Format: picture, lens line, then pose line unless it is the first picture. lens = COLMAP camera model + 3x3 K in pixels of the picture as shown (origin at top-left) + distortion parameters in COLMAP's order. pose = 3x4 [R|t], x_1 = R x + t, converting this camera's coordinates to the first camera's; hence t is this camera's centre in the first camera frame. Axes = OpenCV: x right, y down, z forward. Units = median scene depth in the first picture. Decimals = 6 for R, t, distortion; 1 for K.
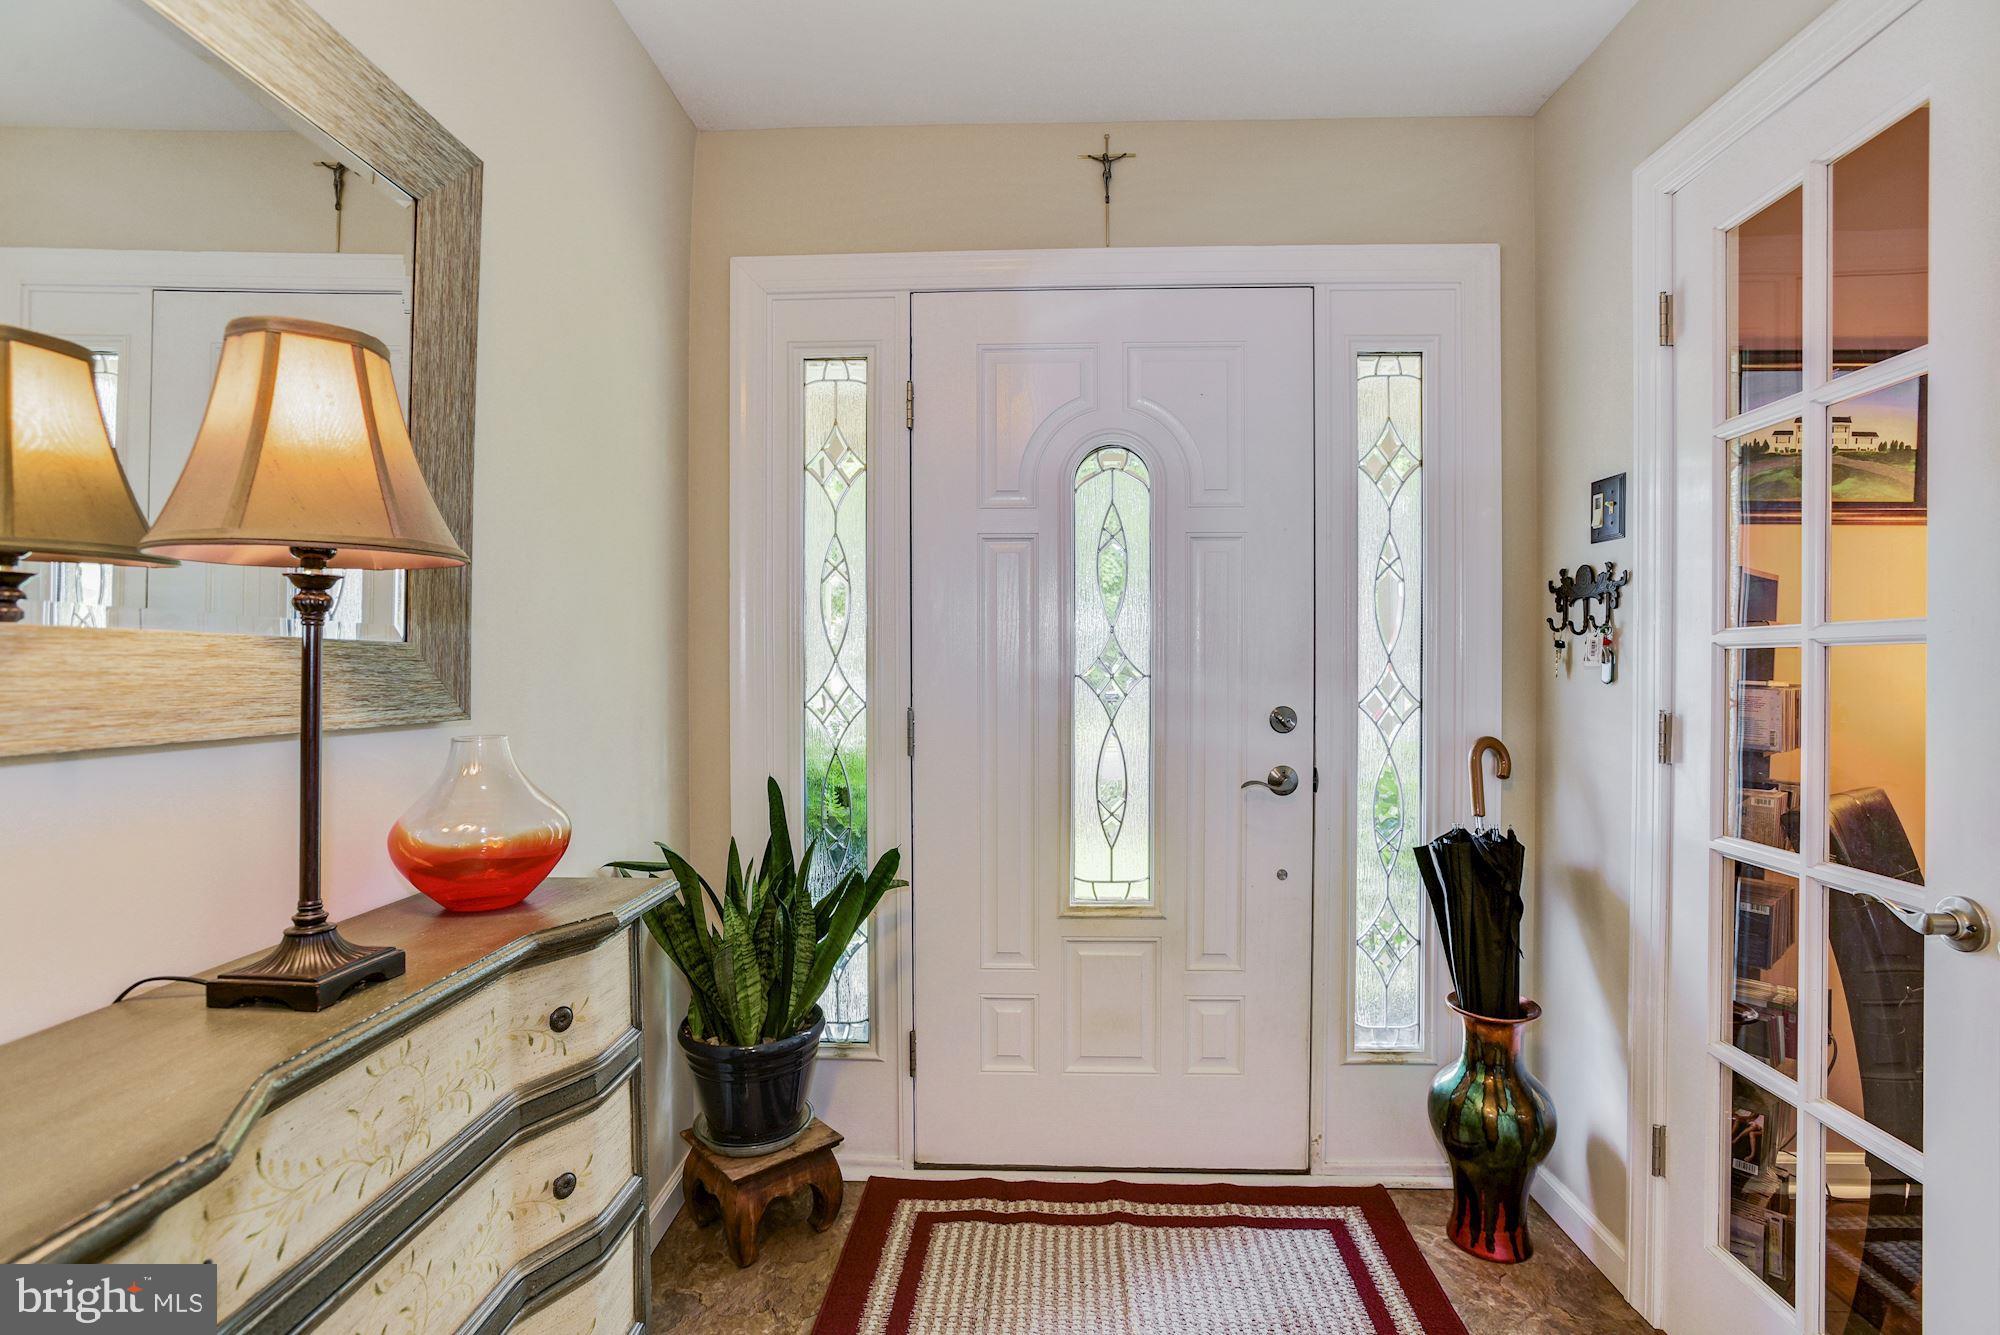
lens RADIAL K [[971.8, 0, 1025.4], [0, 971.8, 672.0], [0, 0, 1]] dist [-0.054535, 0.027668]
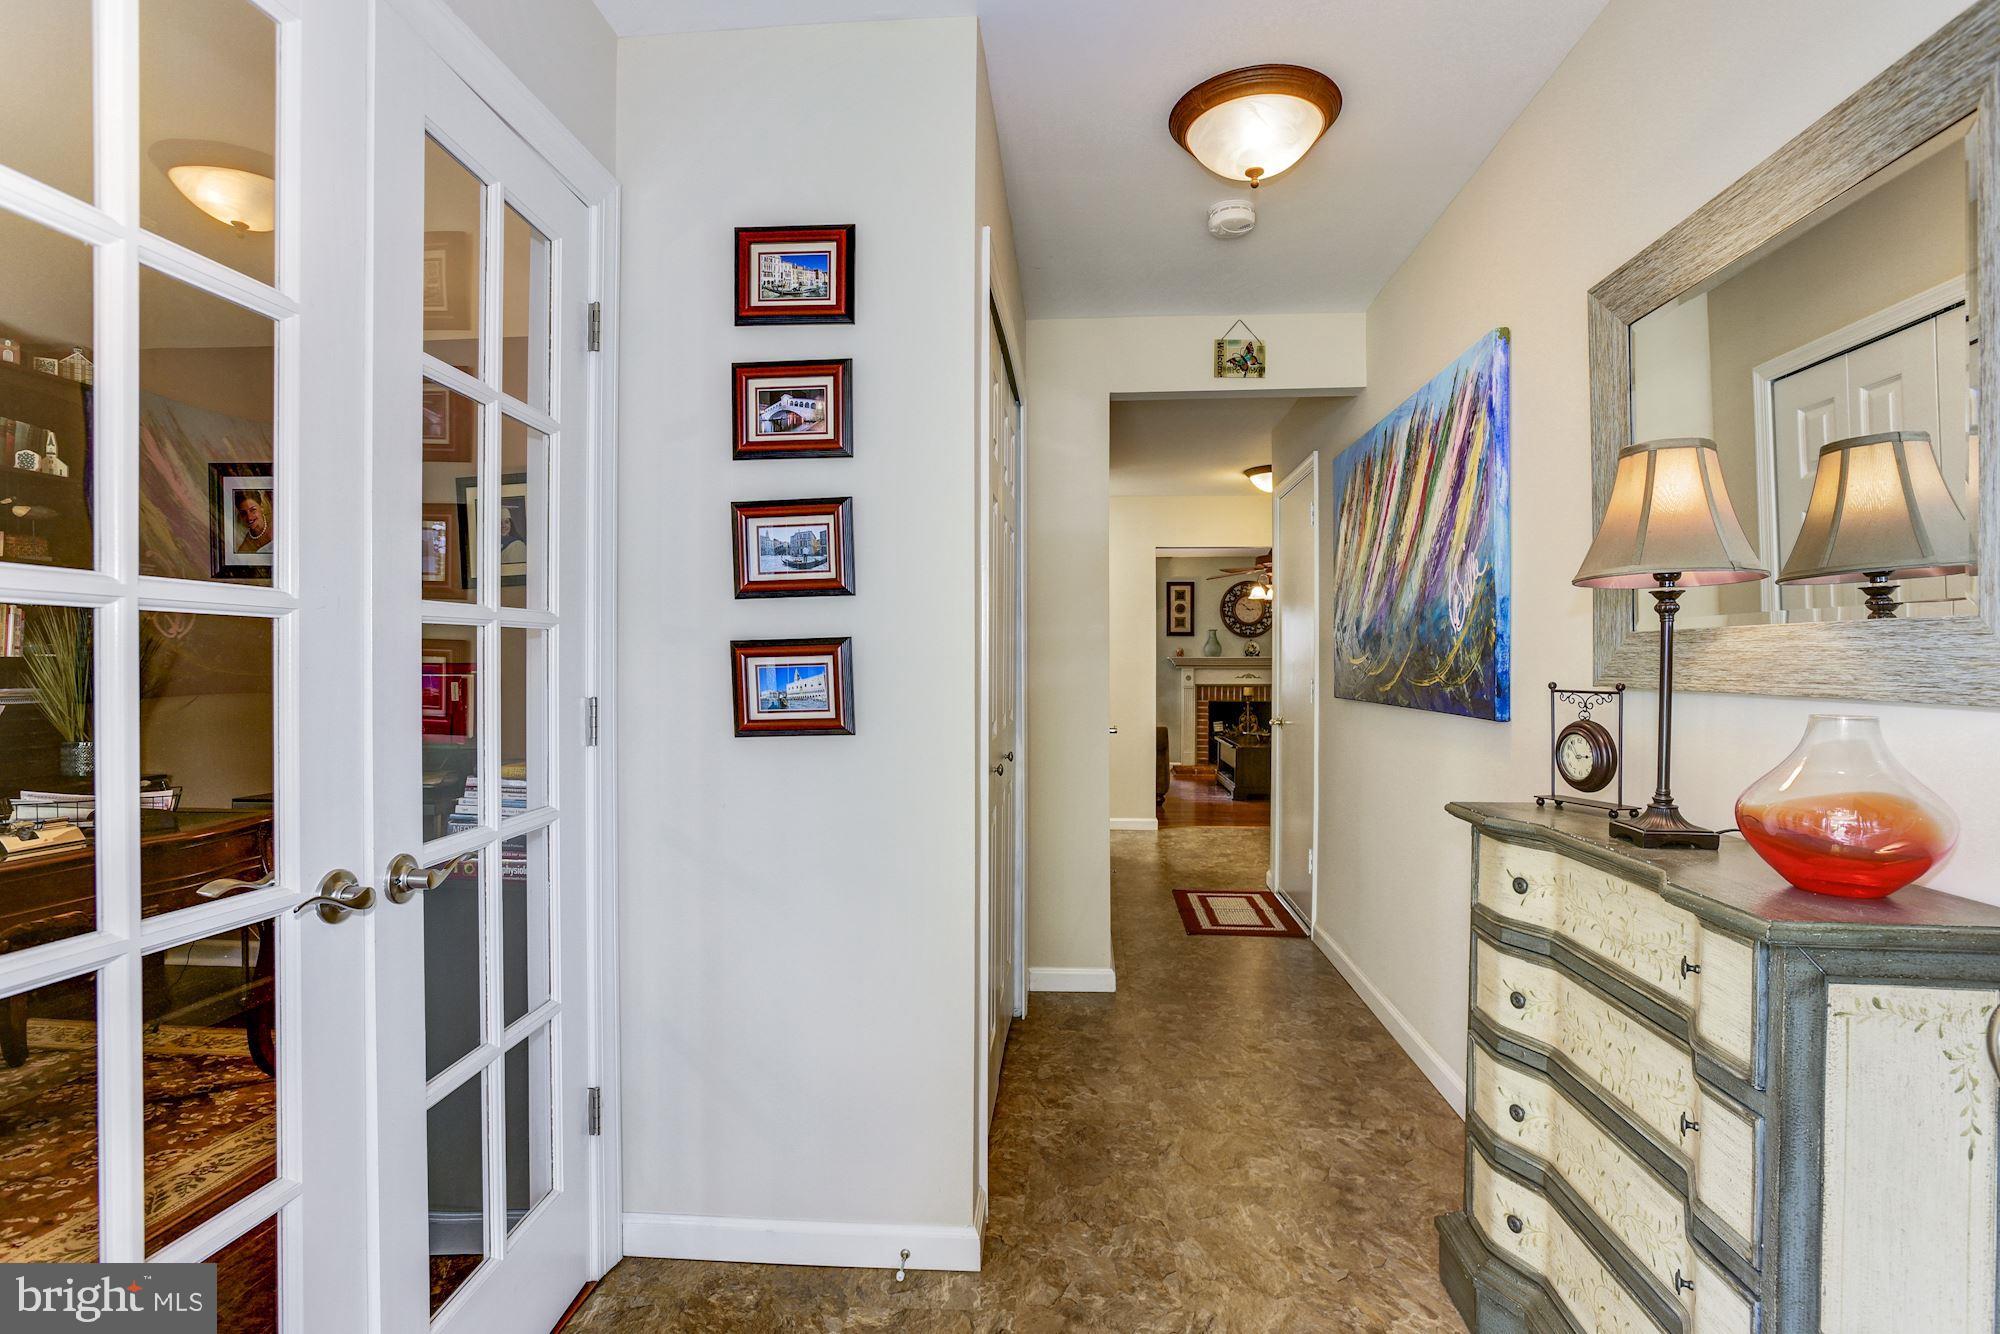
lens RADIAL K [[971.8, 0, 1025.4], [0, 971.8, 671.5], [0, 0, 1]] dist [-0.054535, 0.027668]
pose [[-0.999214, -0.009334, 0.038520, 0.283338], [-0.008813, 0.999868, 0.013666, 0.025236], [-0.038643, 0.013316, -0.999164, 2.658010]]
